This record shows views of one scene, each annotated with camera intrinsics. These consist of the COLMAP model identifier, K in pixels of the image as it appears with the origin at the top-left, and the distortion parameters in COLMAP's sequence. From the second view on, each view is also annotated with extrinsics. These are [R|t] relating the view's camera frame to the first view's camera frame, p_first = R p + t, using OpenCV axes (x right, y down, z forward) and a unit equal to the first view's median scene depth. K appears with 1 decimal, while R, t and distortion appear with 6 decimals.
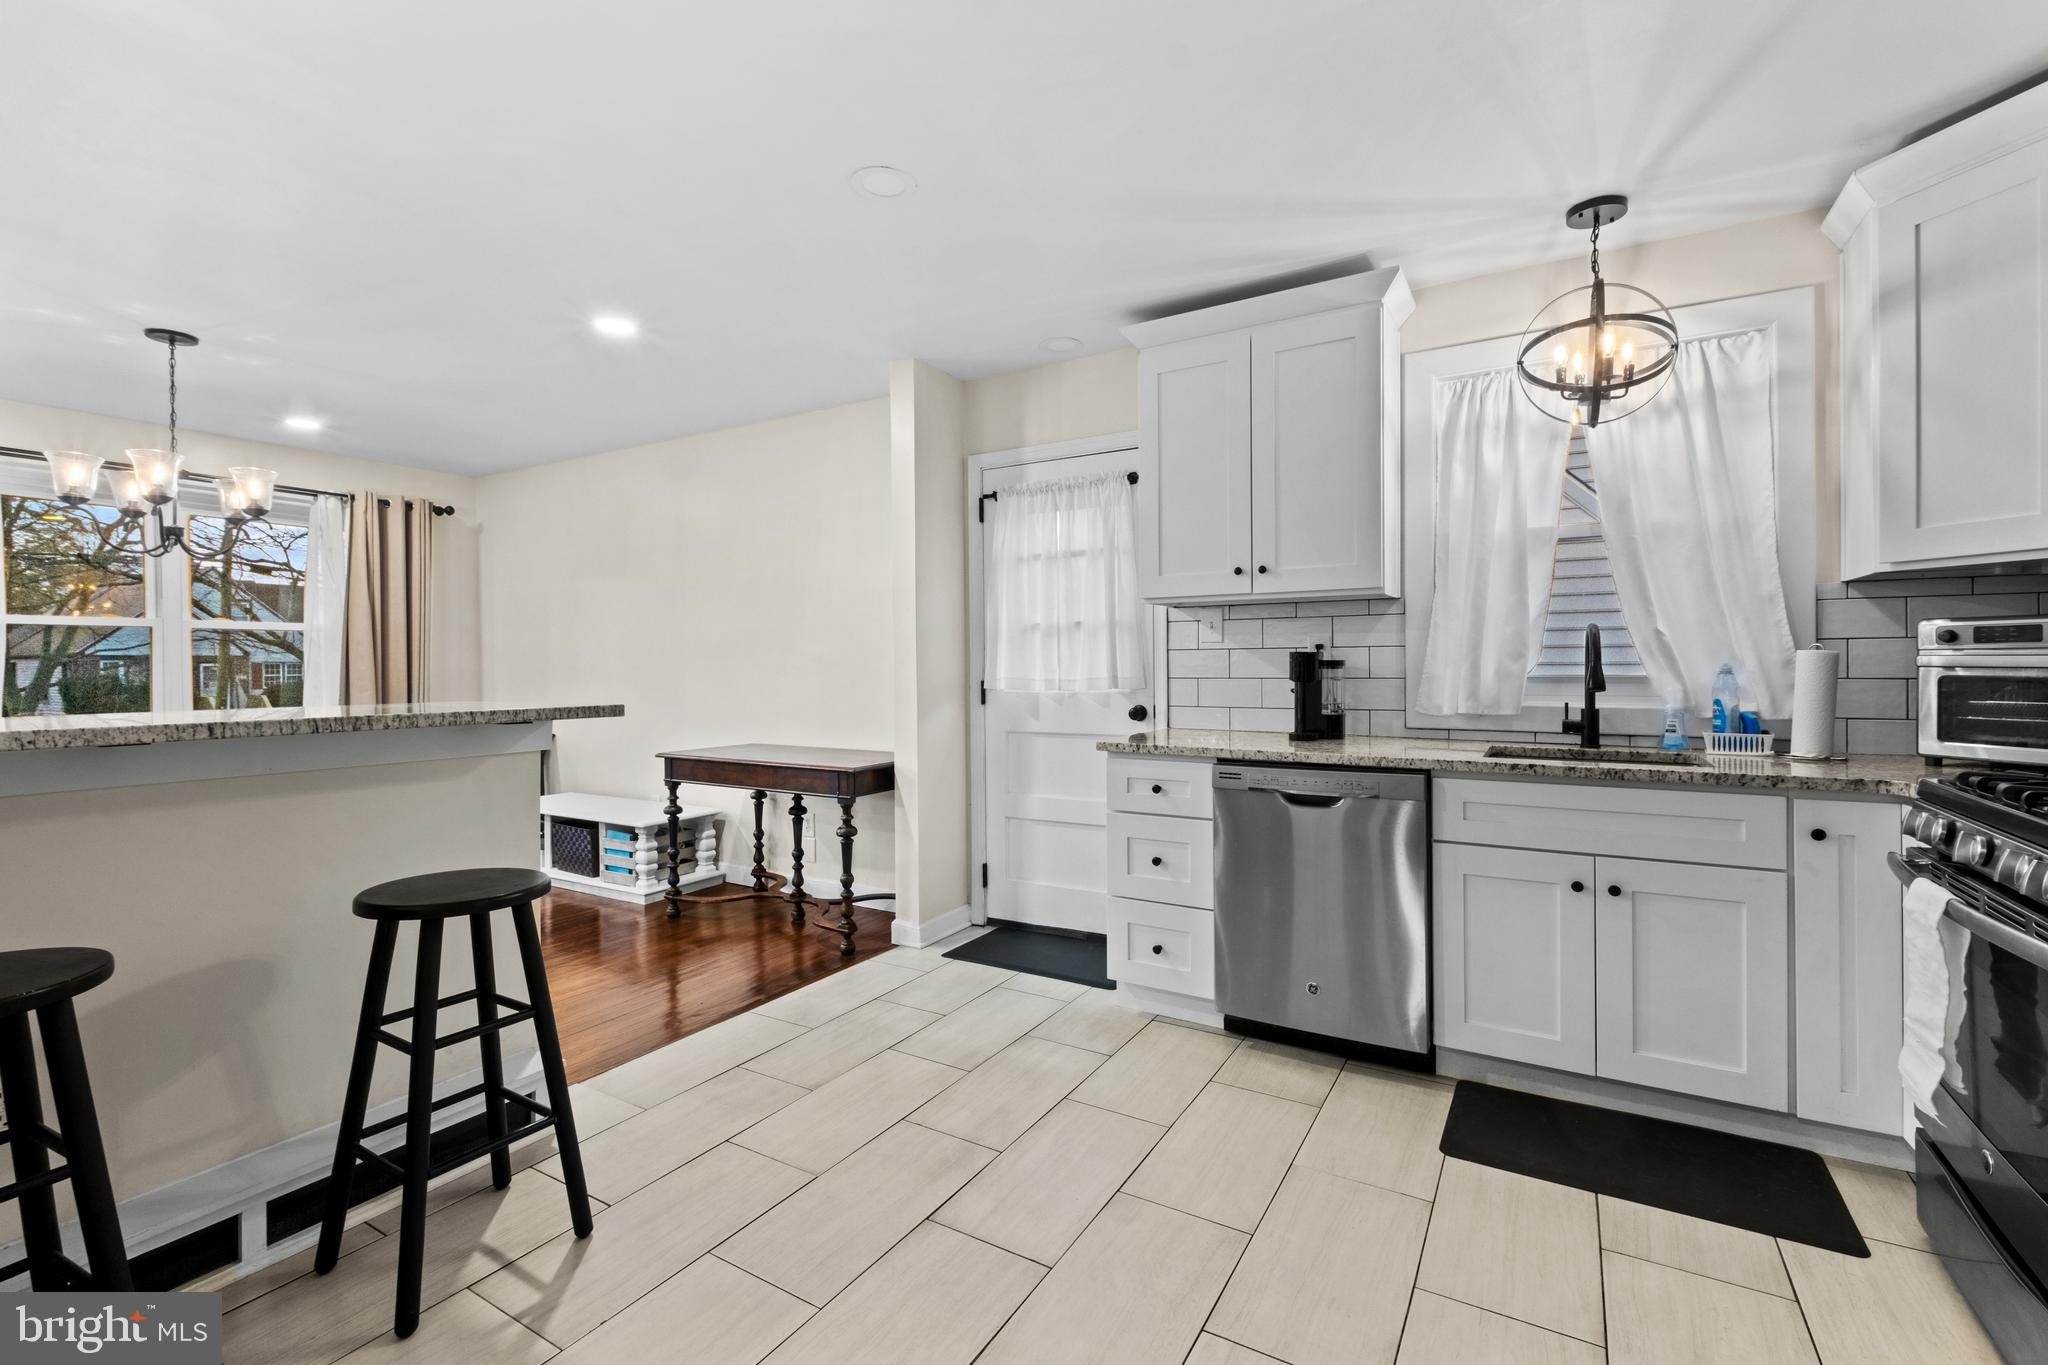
lens RADIAL K [[895.1, 0, 1019.4], [0, 895.1, 677.0], [0, 0, 1]] dist [0.000804, -0.002747]
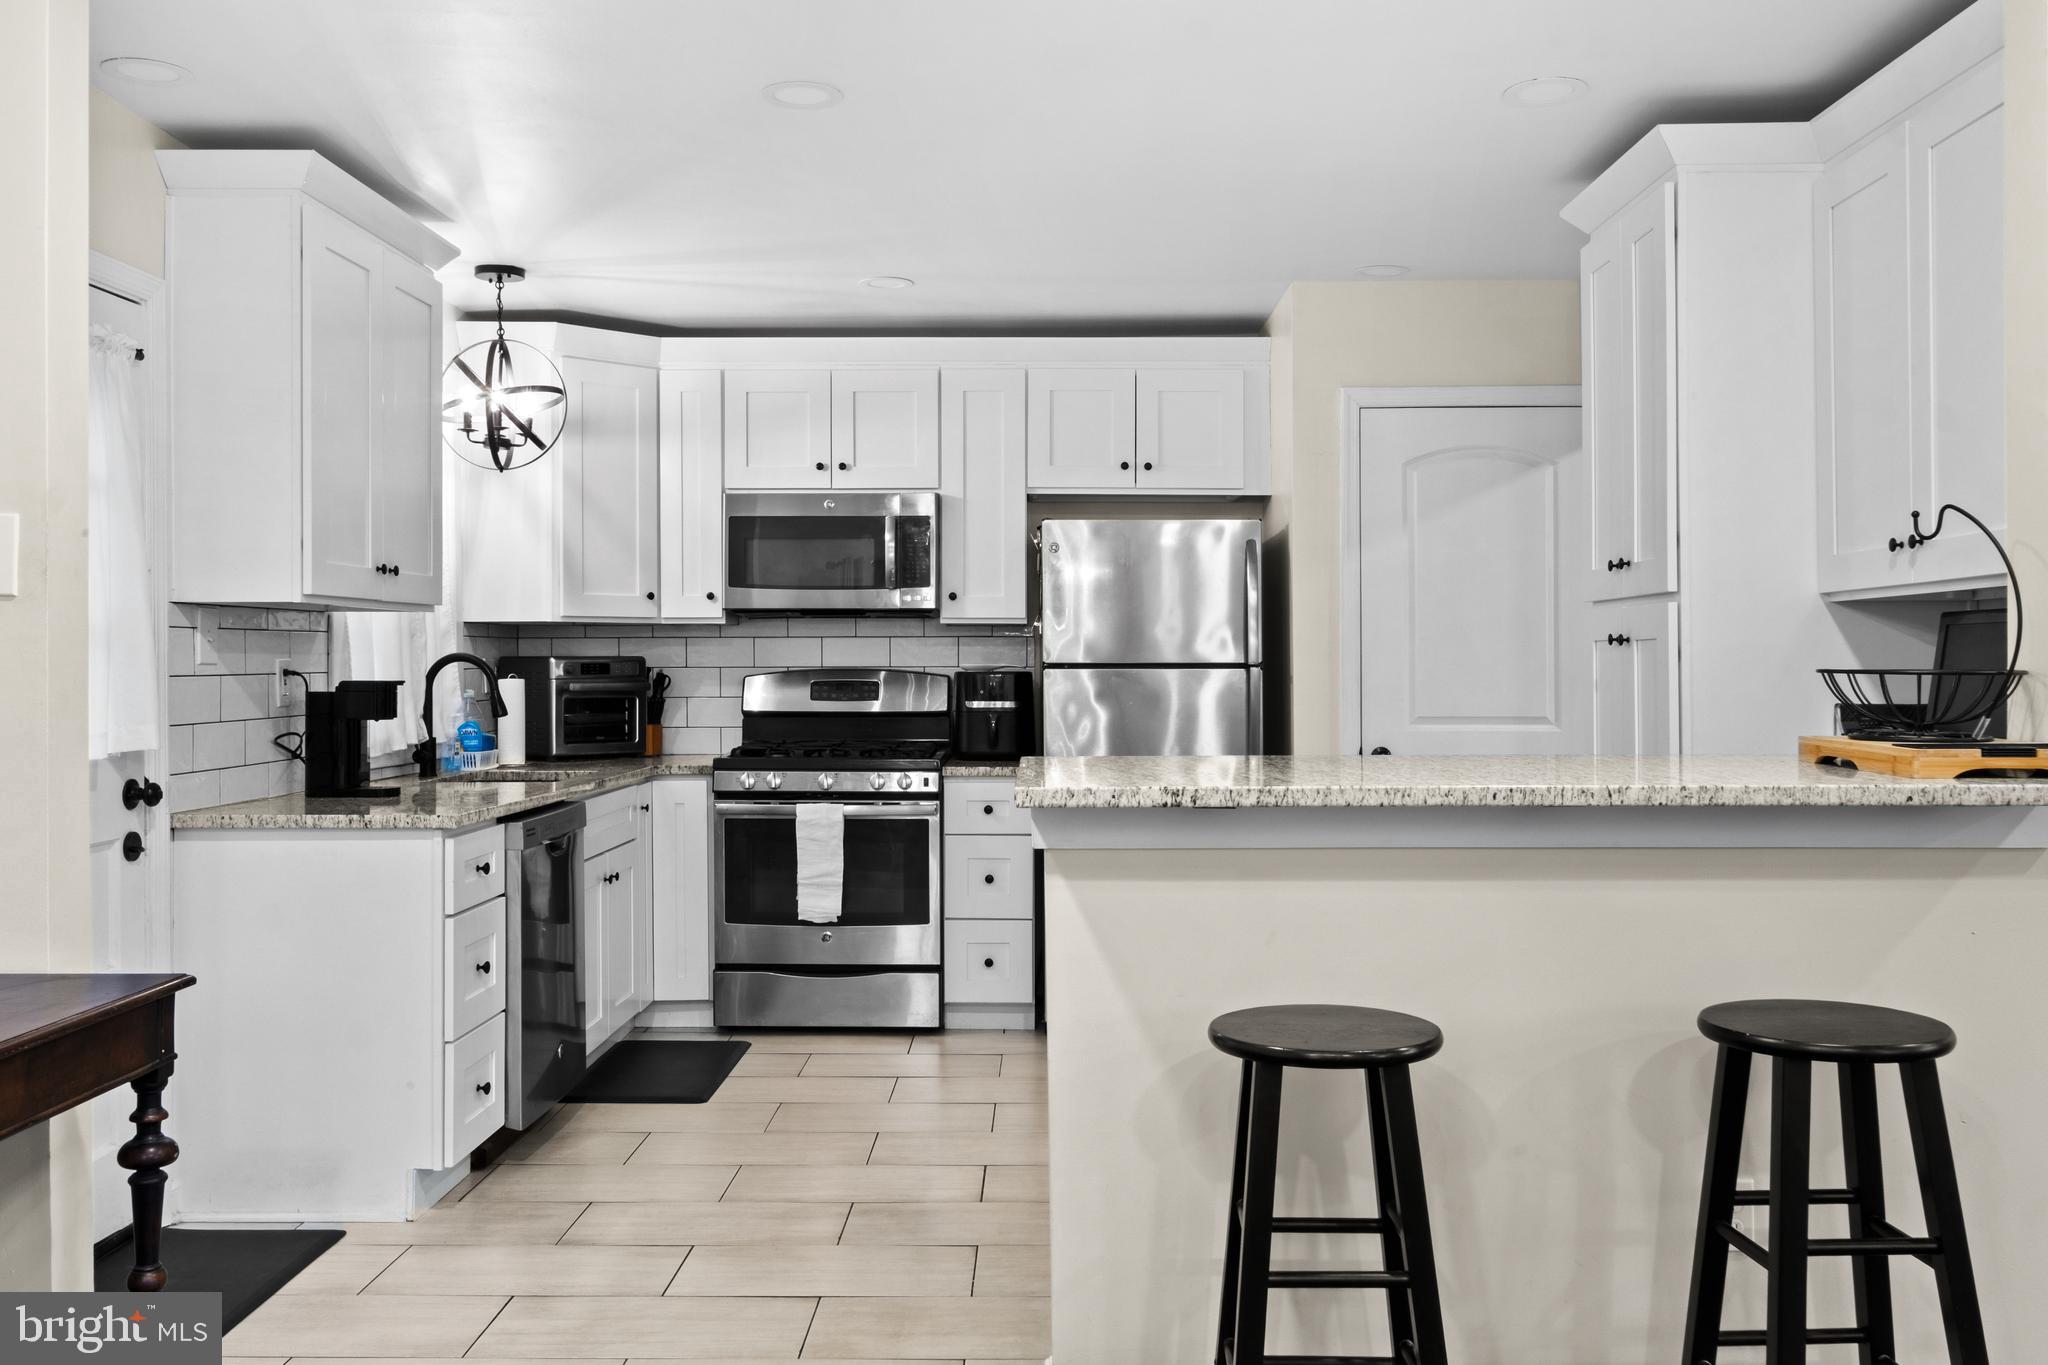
lens RADIAL K [[1759.2, 0, 1019.8], [0, 1759.2, 665.7], [0, 0, 1]] dist [-0.011416, -0.000551]
pose [[-0.502392, 0.003418, 0.864633, -1.416287], [0.018828, 0.999798, 0.006988, -0.046912], [-0.864435, 0.019790, -0.502355, 1.445186]]
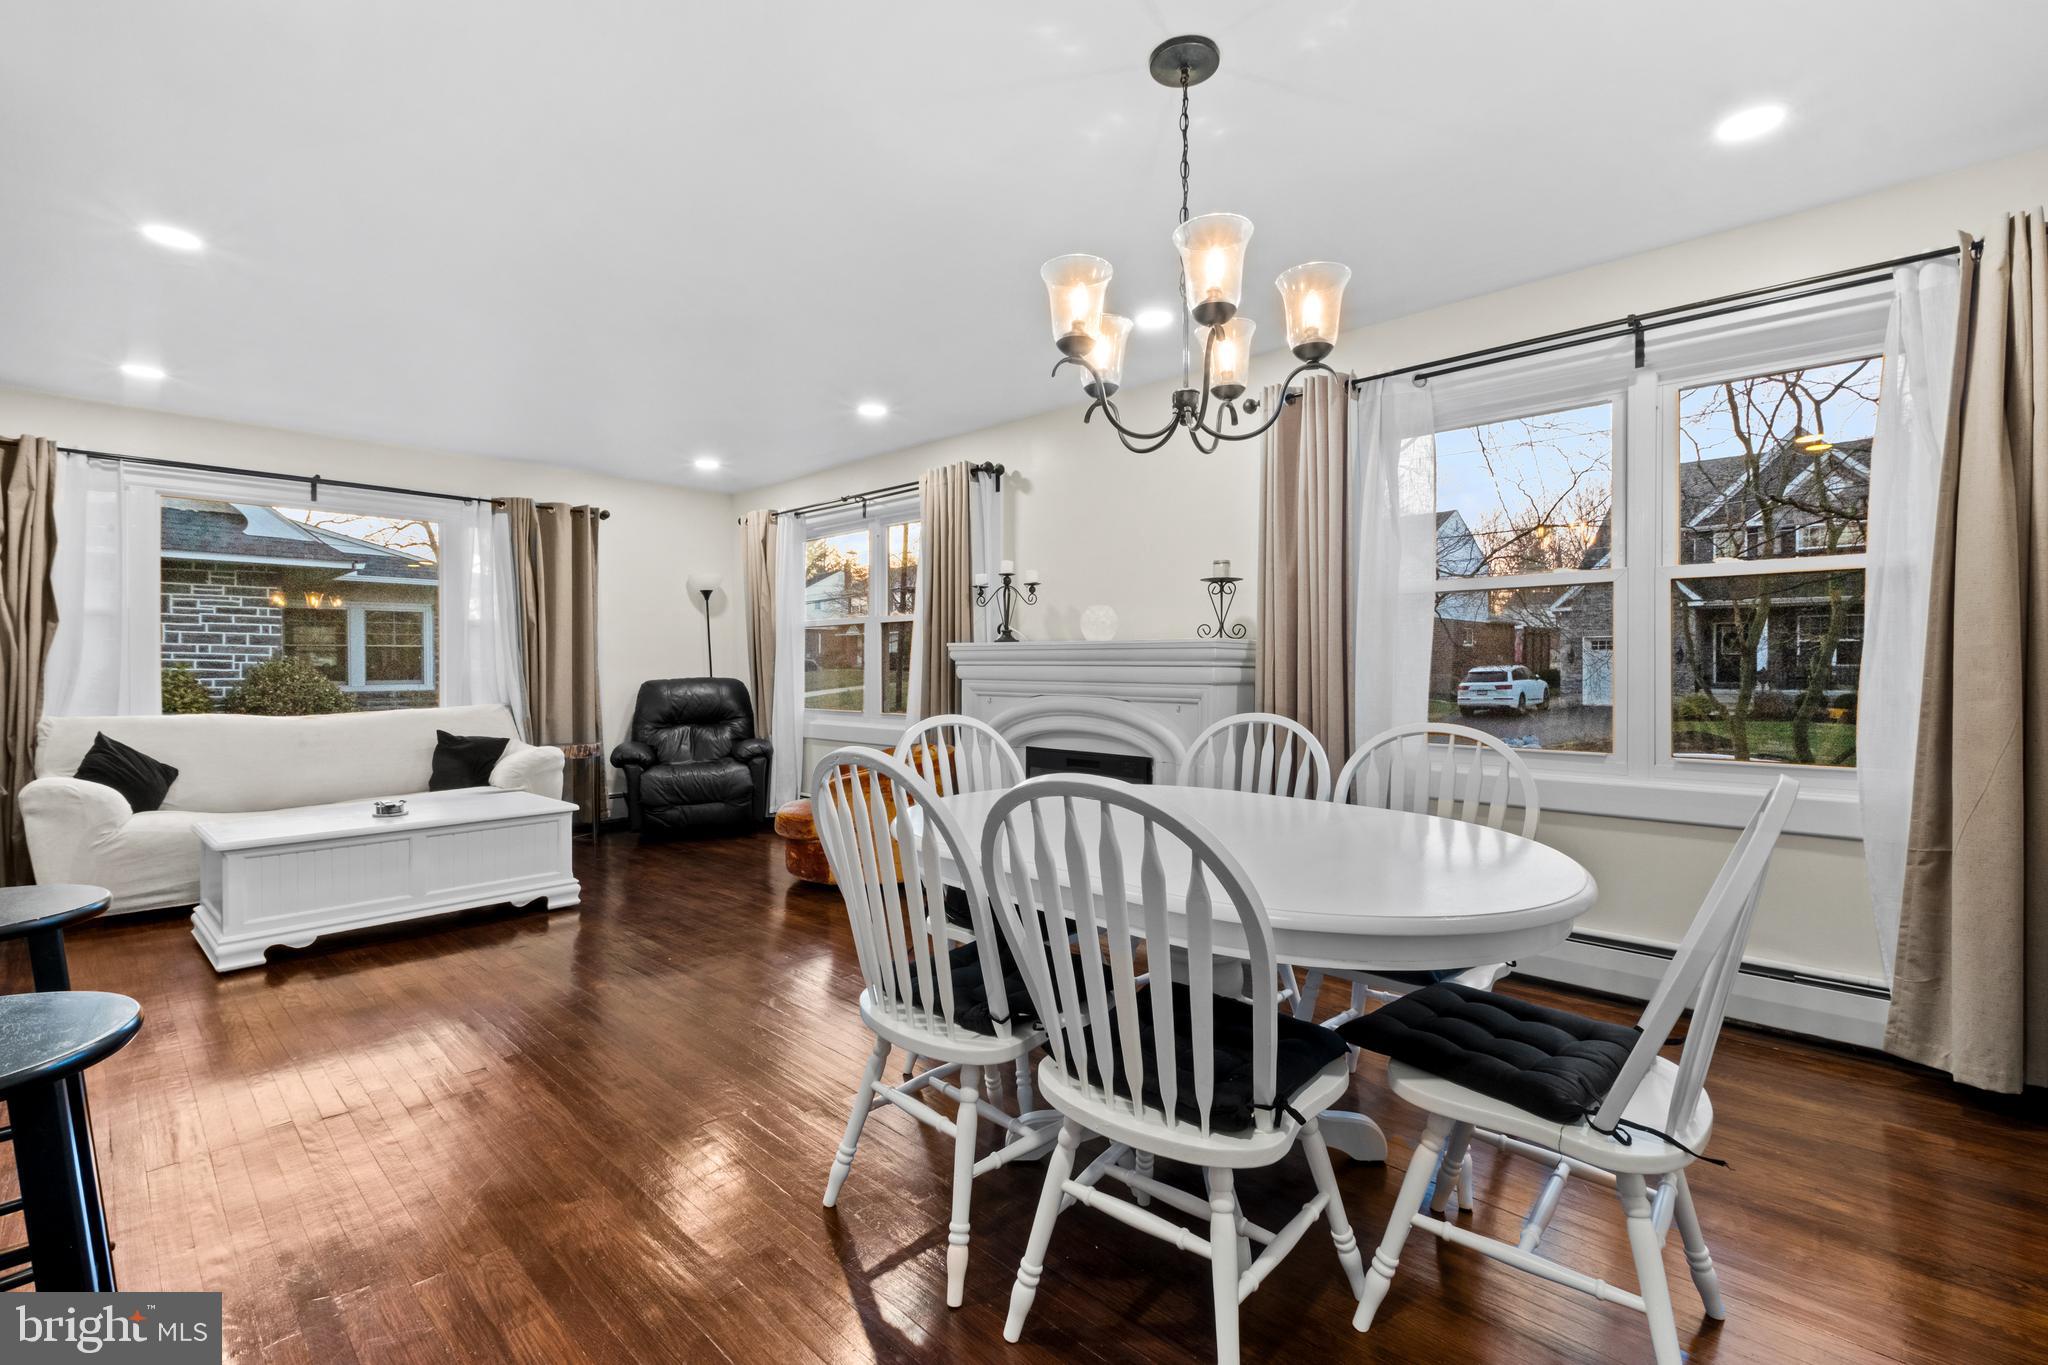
lens RADIAL K [[895.1, 0, 1028.1], [0, 895.1, 675.6], [0, 0, 1]] dist [0.000804, -0.002747]
pose [[-0.216090, 0.016863, -0.976228, -0.455153], [-0.012696, 0.999718, 0.020079, 0.006172], [0.976291, 0.016733, -0.215814, 1.312998]]
